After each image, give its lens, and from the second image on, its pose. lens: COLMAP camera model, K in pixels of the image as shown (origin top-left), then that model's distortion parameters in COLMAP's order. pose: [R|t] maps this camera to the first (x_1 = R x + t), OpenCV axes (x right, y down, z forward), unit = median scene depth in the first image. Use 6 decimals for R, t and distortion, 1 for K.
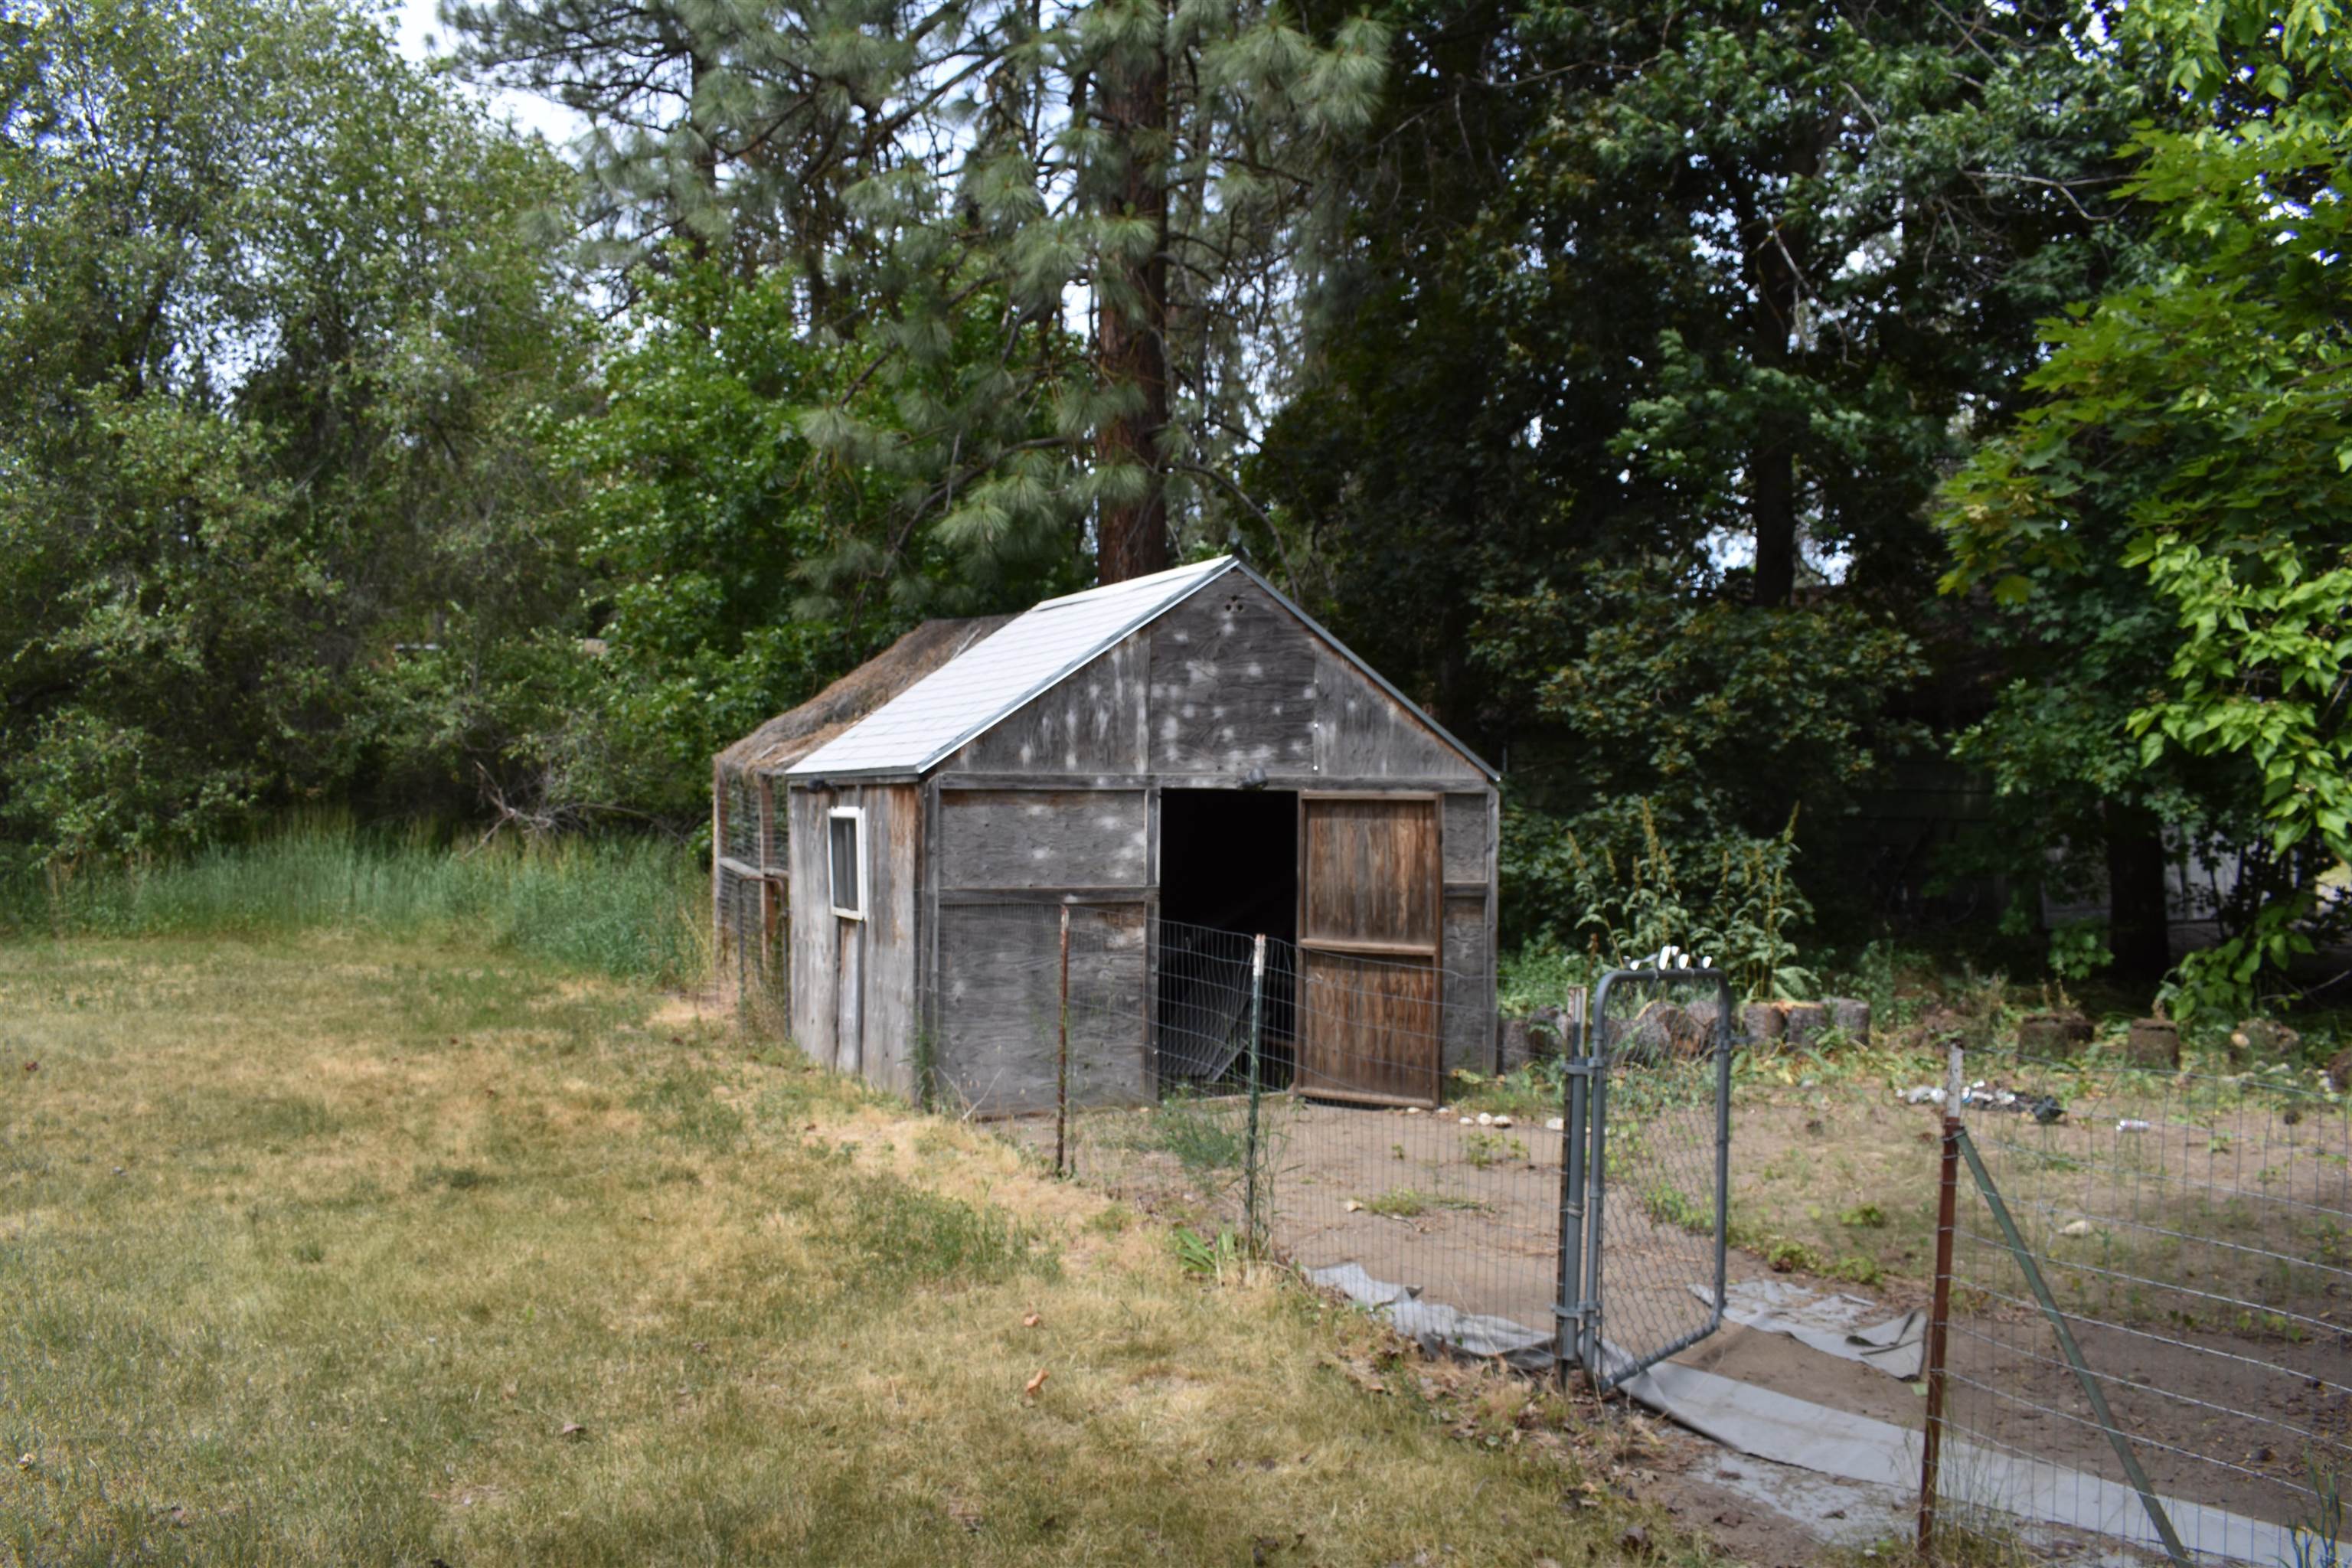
lens RADIAL K [[1817.5, 0, 1176.0], [0, 1817.5, 784.0], [0, 0, 1]] dist [-0.101407, 0.012420]
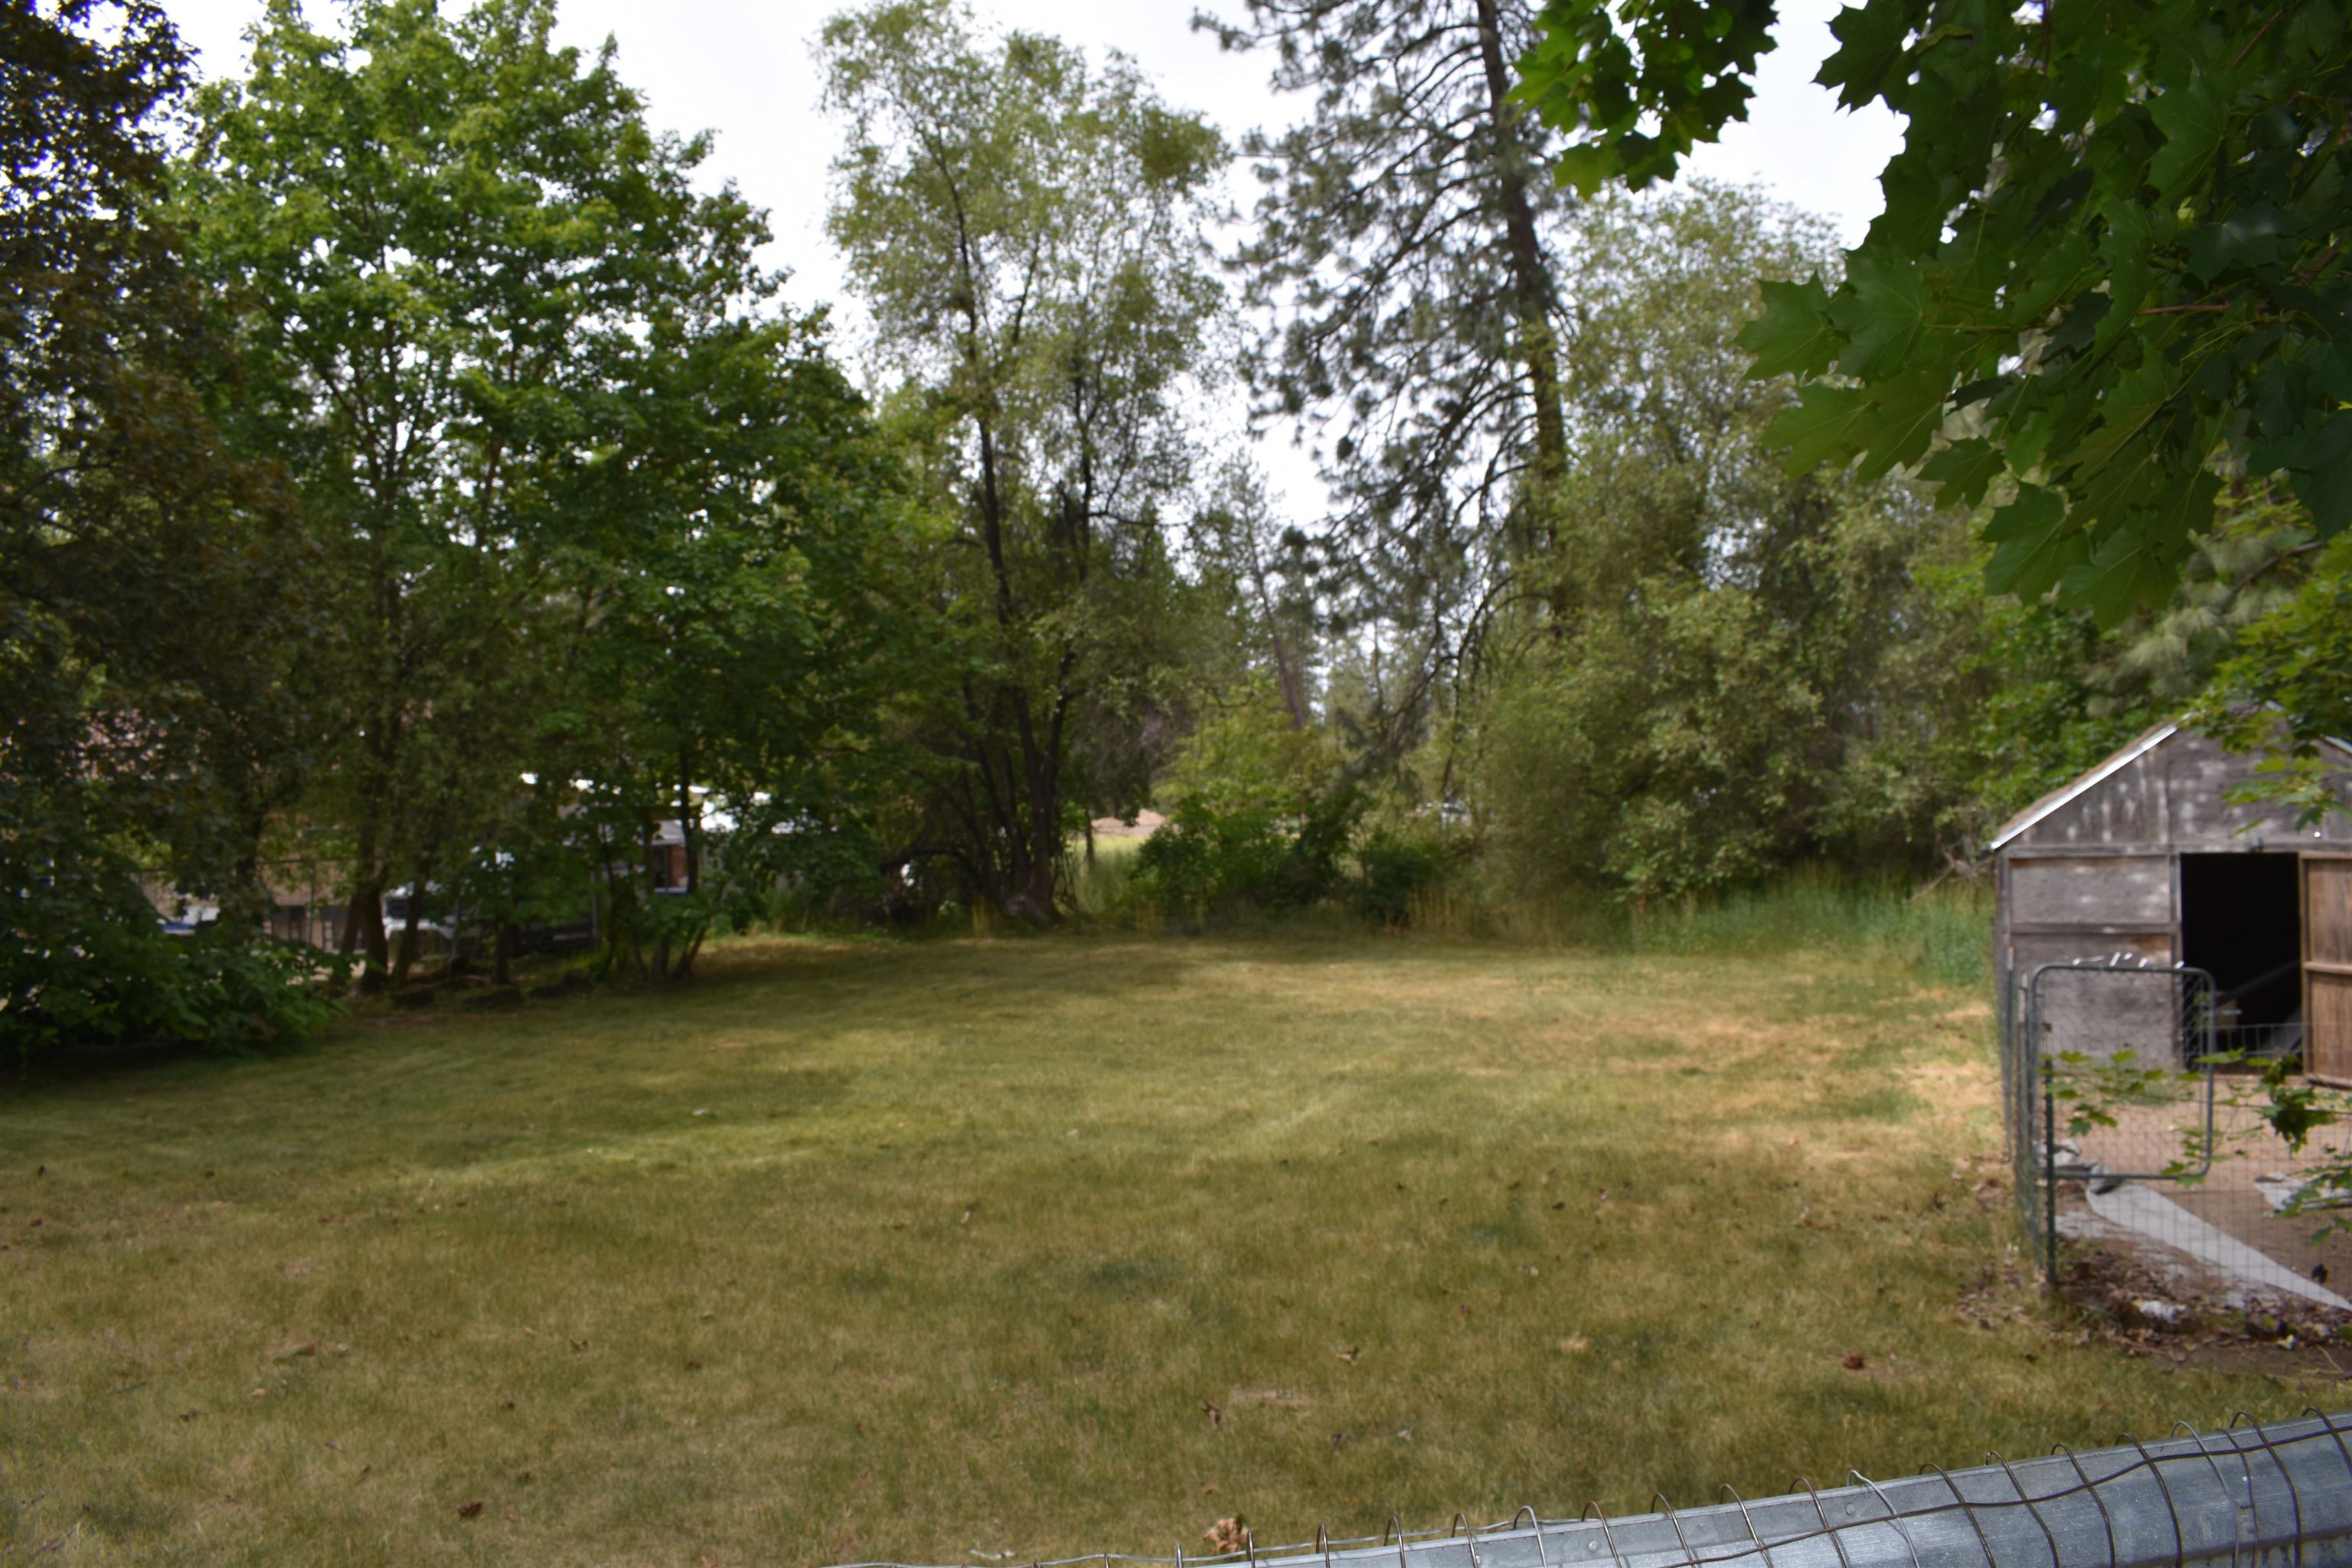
lens RADIAL K [[1817.5, 0, 1176.0], [0, 1817.5, 784.0], [0, 0, 1]] dist [-0.101407, 0.012420]
pose [[0.621460, -0.043960, -0.782211, 0.582343], [0.028121, 0.999033, -0.033804, -0.027180], [0.782941, -0.000988, 0.622095, -0.469640]]
